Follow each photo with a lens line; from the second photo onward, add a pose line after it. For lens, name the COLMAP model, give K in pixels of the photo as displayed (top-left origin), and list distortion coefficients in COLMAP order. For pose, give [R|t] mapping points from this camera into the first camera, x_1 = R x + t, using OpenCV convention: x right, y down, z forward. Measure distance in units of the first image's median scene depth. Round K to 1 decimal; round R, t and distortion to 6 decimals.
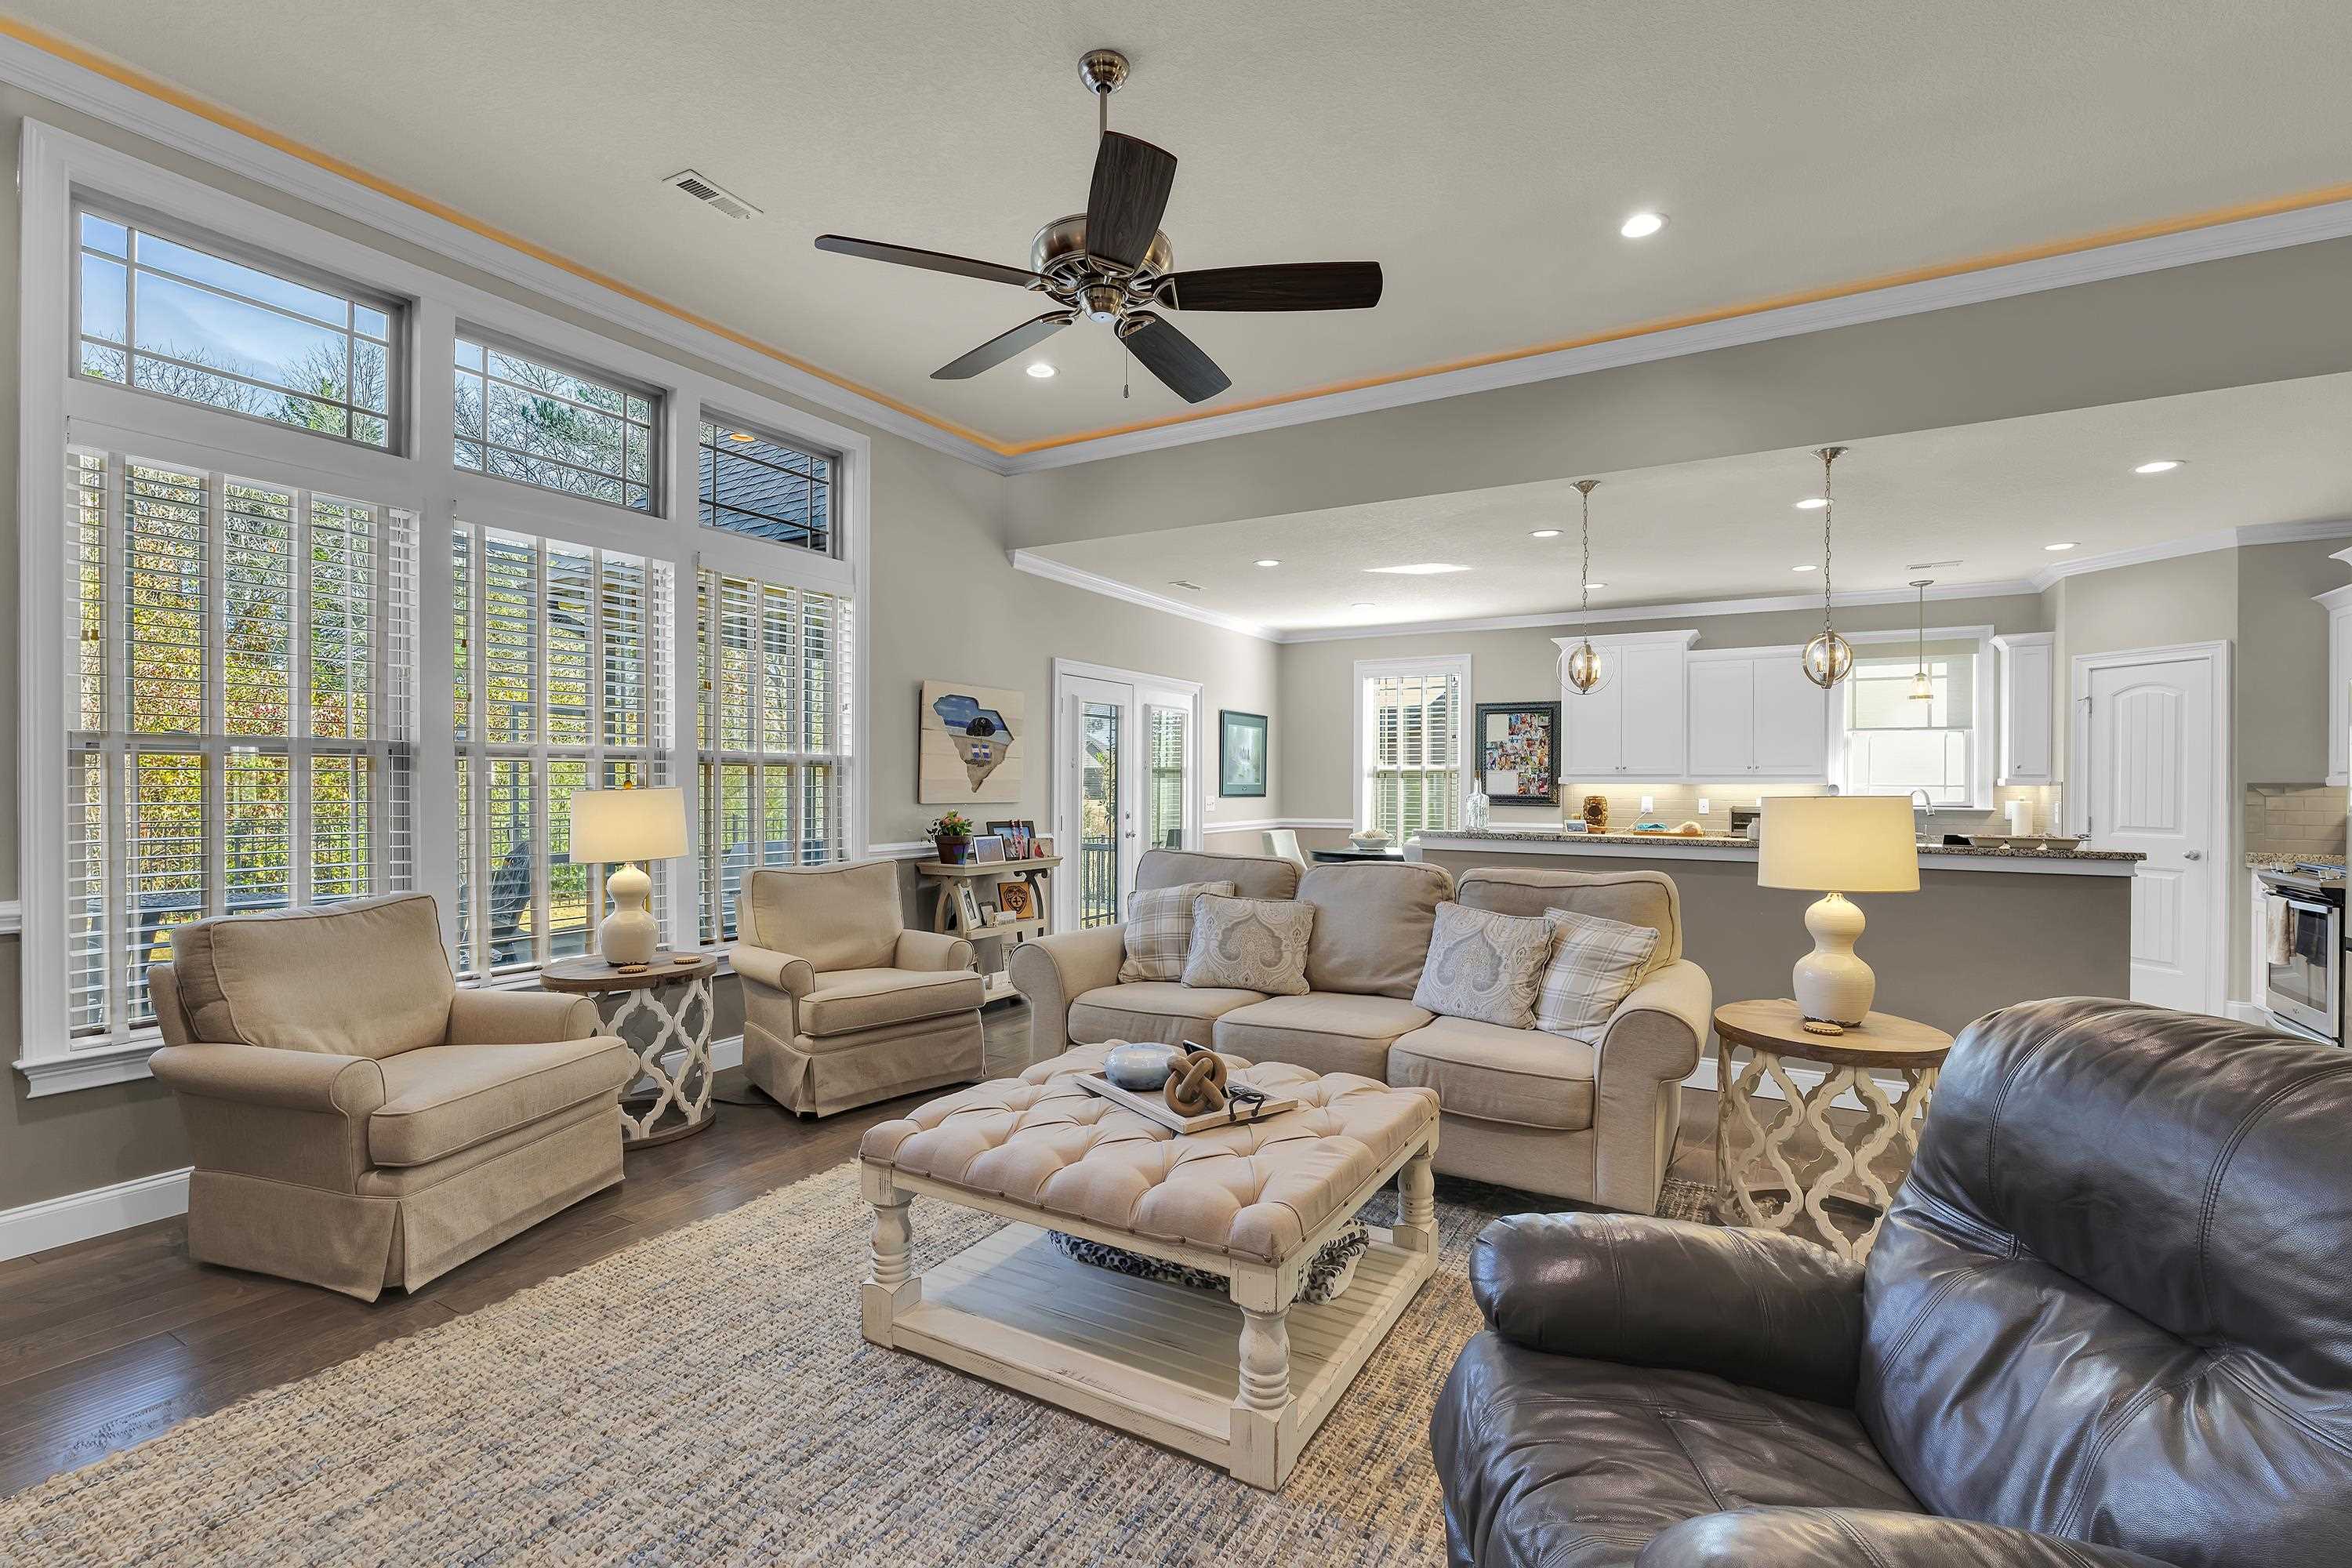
lens RADIAL K [[1025.5, 0, 1168.2], [0, 1025.5, 782.6], [0, 0, 1]] dist [-0.010294, 0.001447]
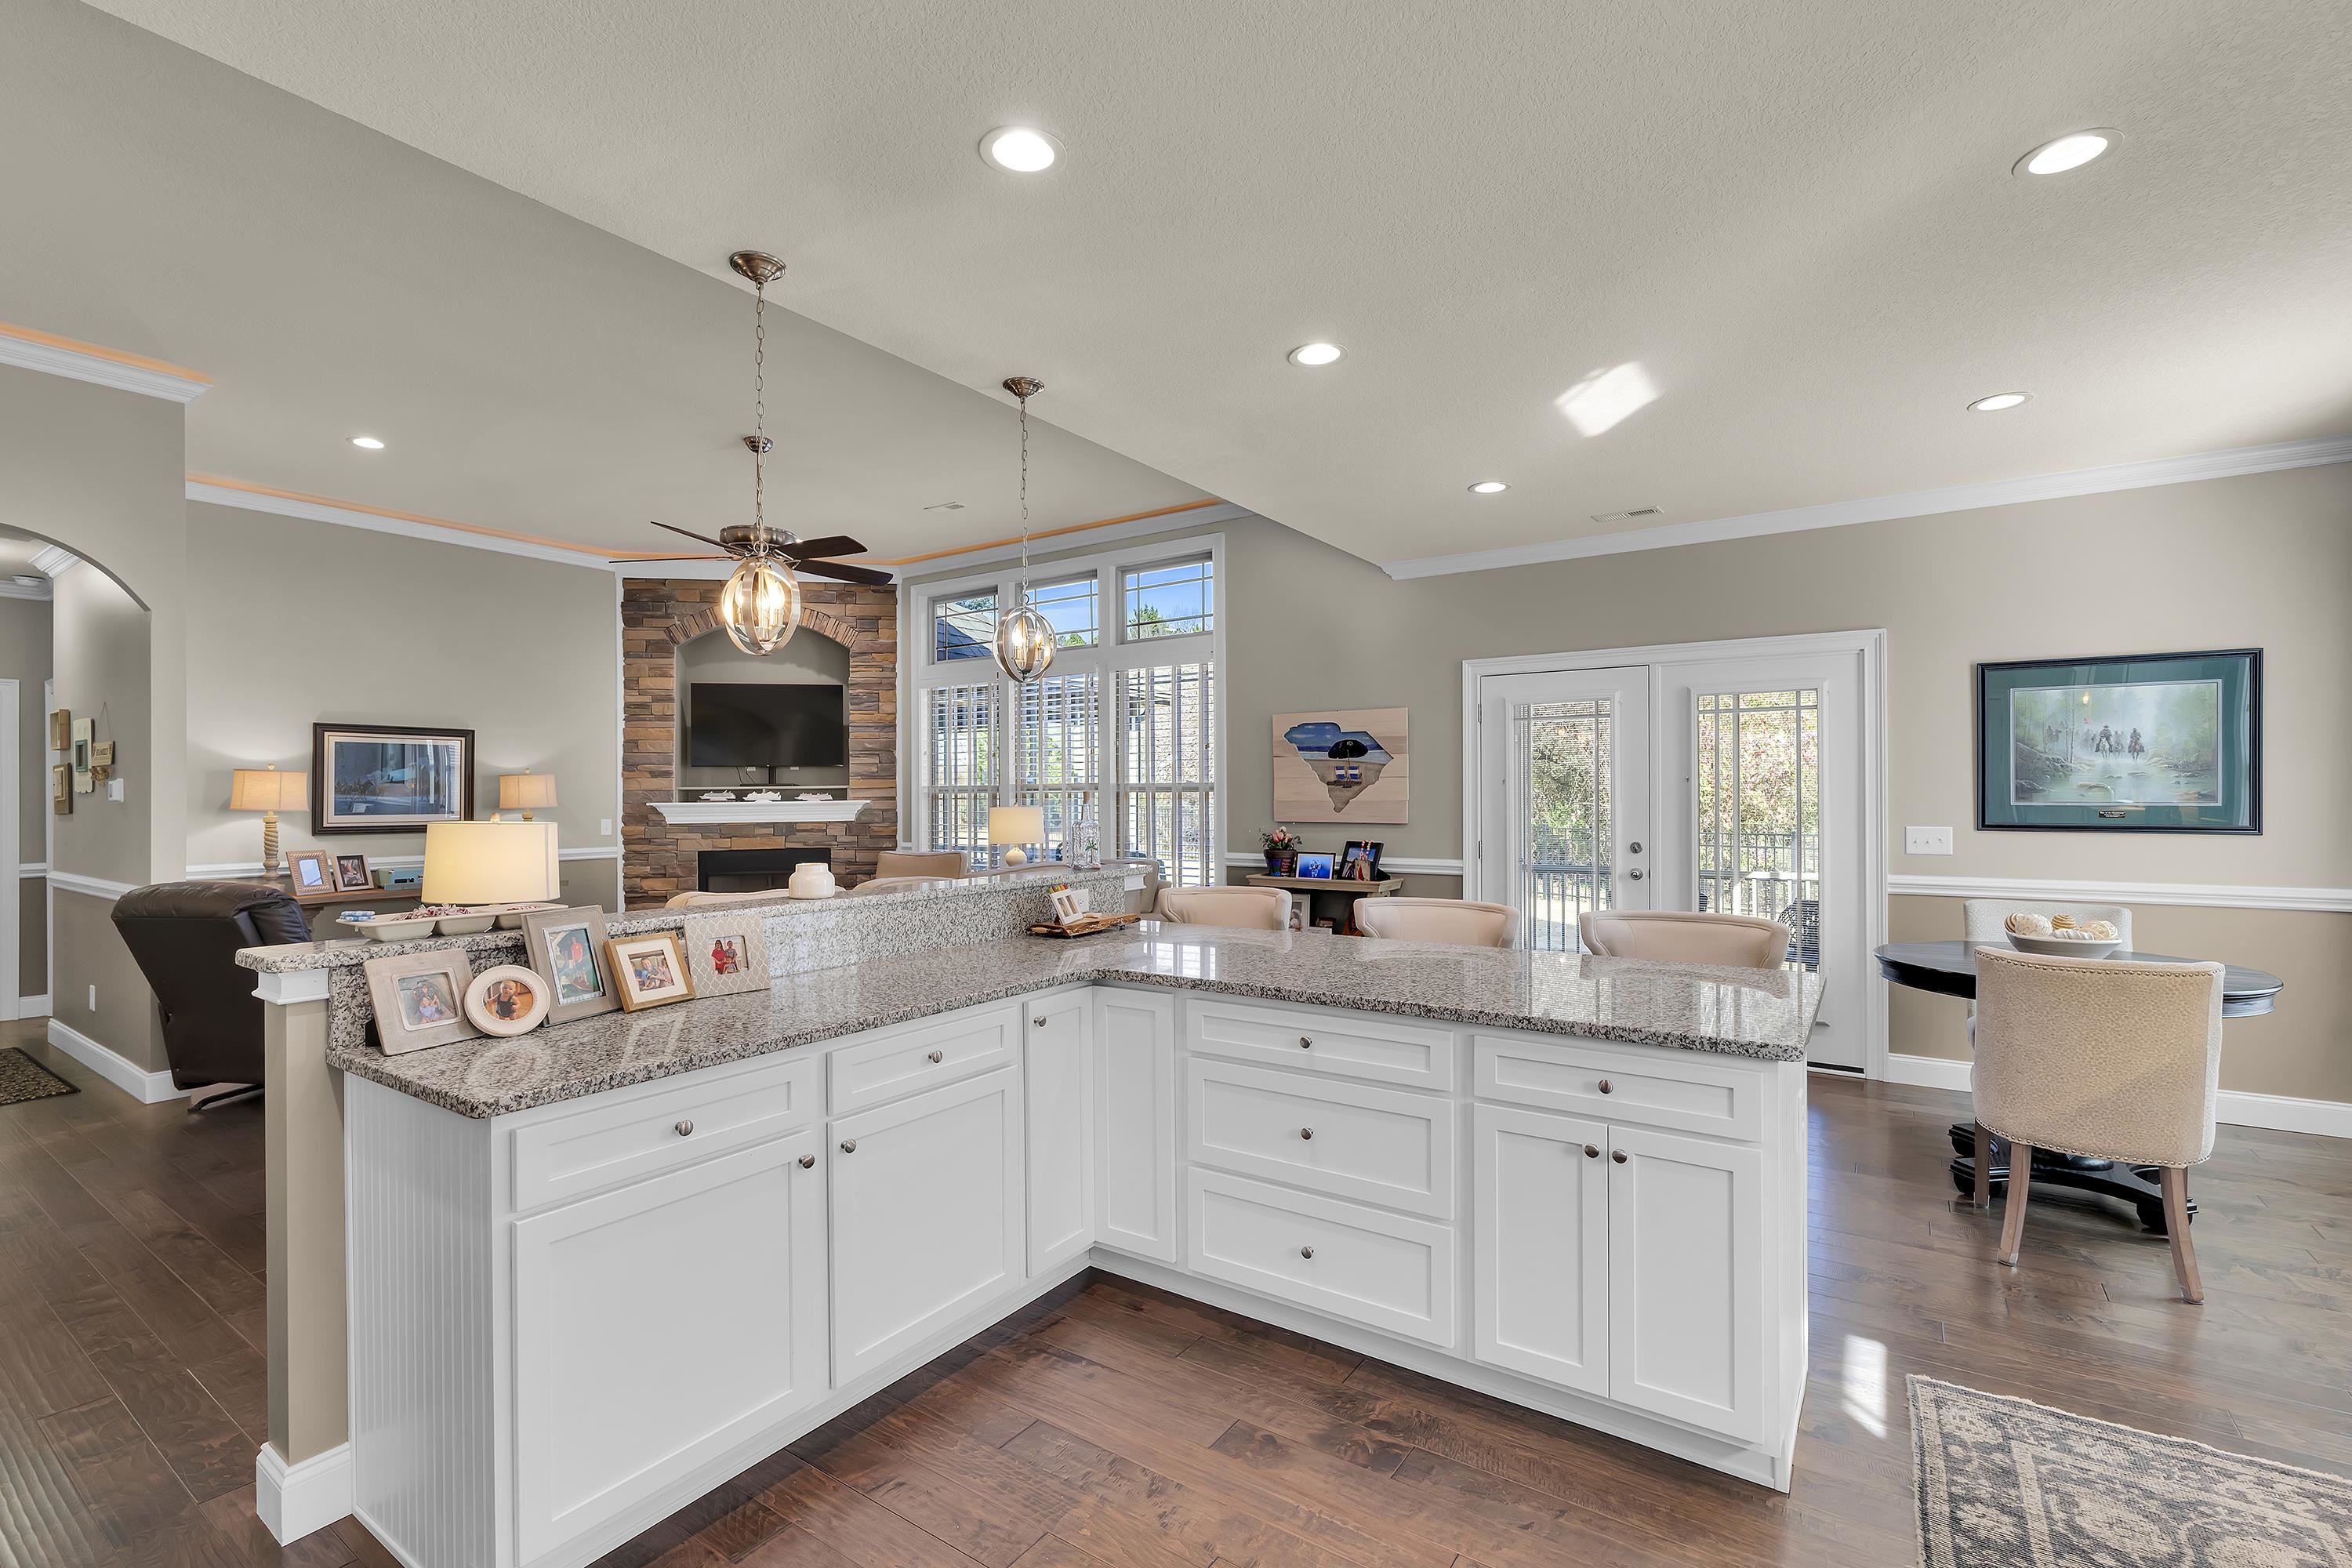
lens RADIAL K [[1025.5, 0, 1172.2], [0, 1025.5, 790.8], [0, 0, 1]] dist [-0.010294, 0.001447]
pose [[-0.056521, -0.008176, -0.998368, 0.723842], [0.003038, 0.999960, -0.008361, -0.003457], [0.998397, -0.003506, -0.056494, 0.747016]]
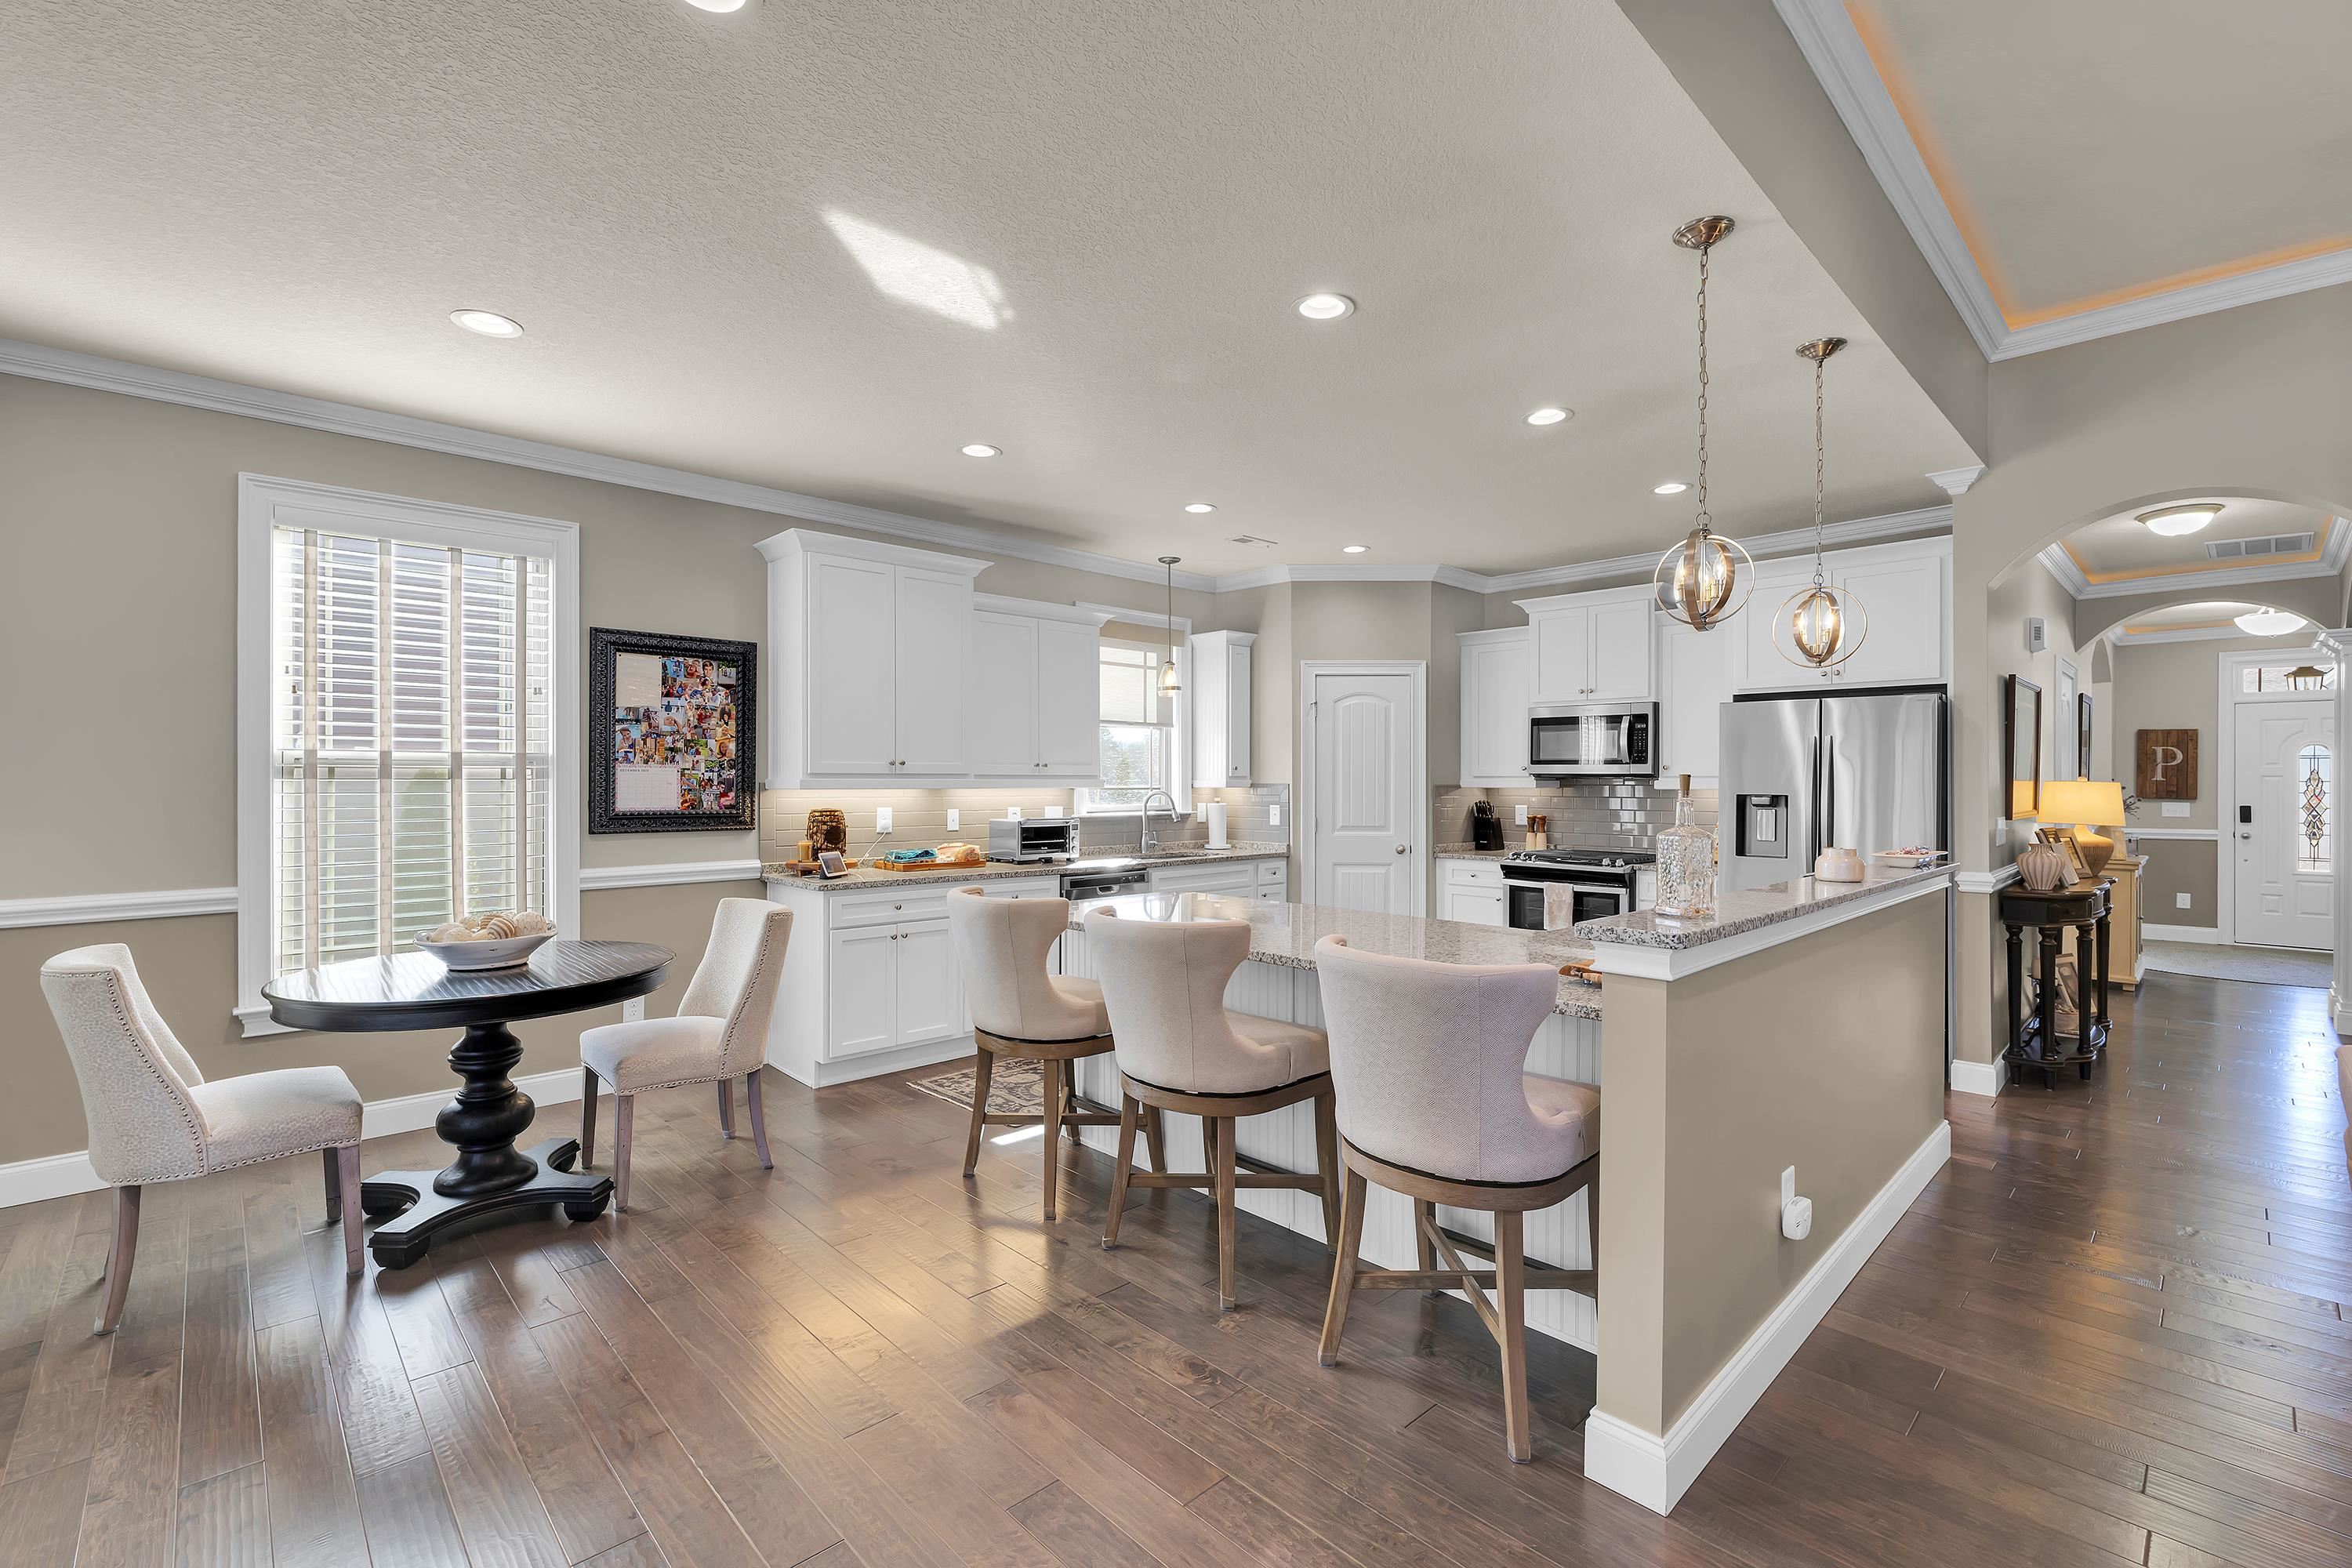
lens RADIAL K [[1025.5, 0, 1164.9], [0, 1025.5, 781.4], [0, 0, 1]] dist [-0.010294, 0.001447]
pose [[0.281314, -0.004865, 0.959604, -0.113194], [-0.000477, 0.999986, 0.005209, -0.007488], [-0.959616, -0.001923, 0.281307, 0.736254]]
